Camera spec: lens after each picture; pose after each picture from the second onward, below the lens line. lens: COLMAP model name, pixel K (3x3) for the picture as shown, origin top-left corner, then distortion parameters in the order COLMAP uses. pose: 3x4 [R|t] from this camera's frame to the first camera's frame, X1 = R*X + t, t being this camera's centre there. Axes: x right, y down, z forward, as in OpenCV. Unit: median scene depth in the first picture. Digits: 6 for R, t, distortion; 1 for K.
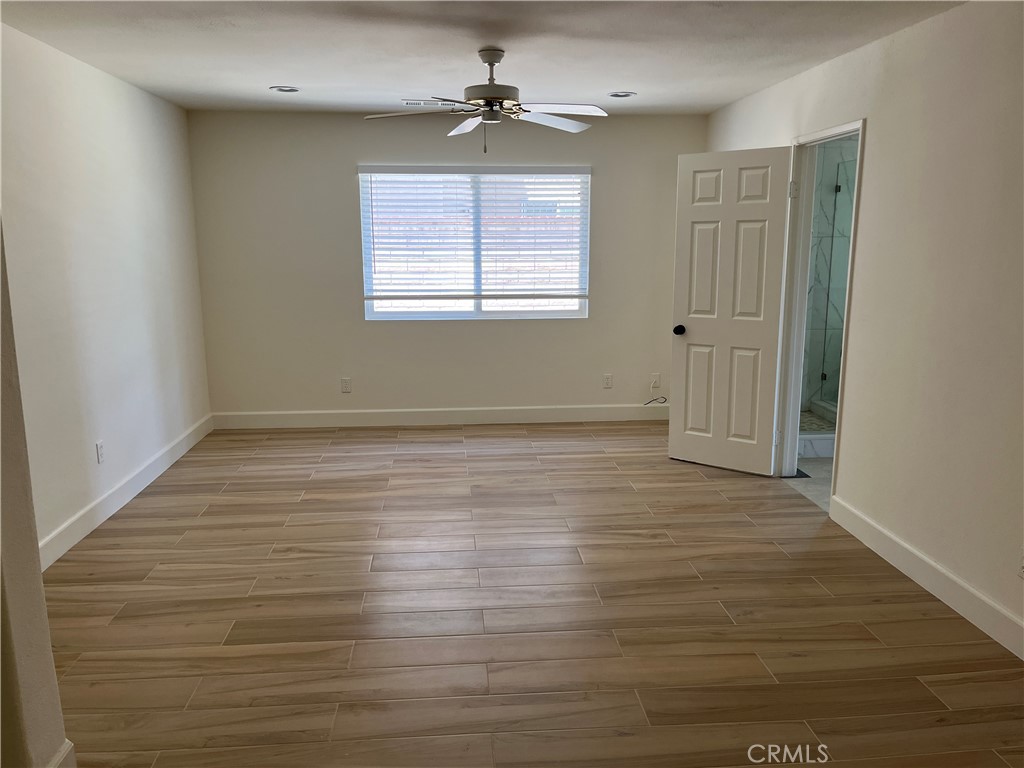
lens RADIAL K [[779.5, 0, 513.6], [0, 779.5, 386.0], [0, 0, 1]] dist [-0.003101, -0.004930]
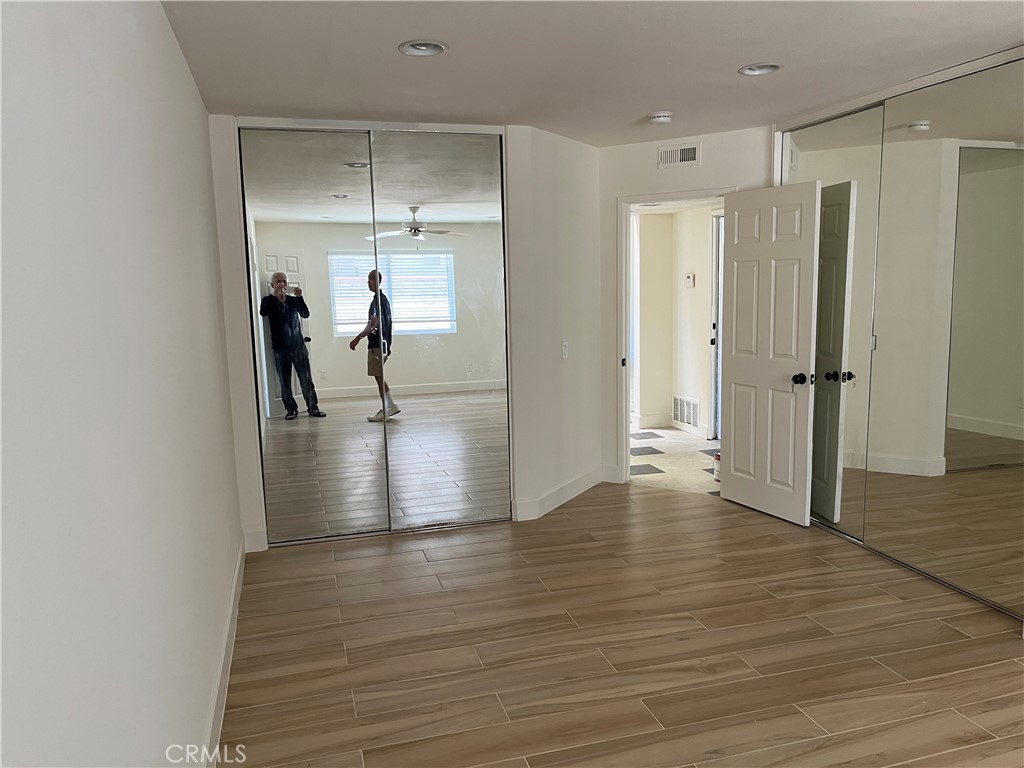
lens RADIAL K [[779.5, 0, 512.5], [0, 779.5, 383.2], [0, 0, 1]] dist [-0.003101, -0.004930]
pose [[0.976727, -0.041669, 0.210399, -0.167334], [0.052262, 0.997617, -0.045041, 0.122667], [-0.208021, 0.054989, 0.976577, -0.810875]]
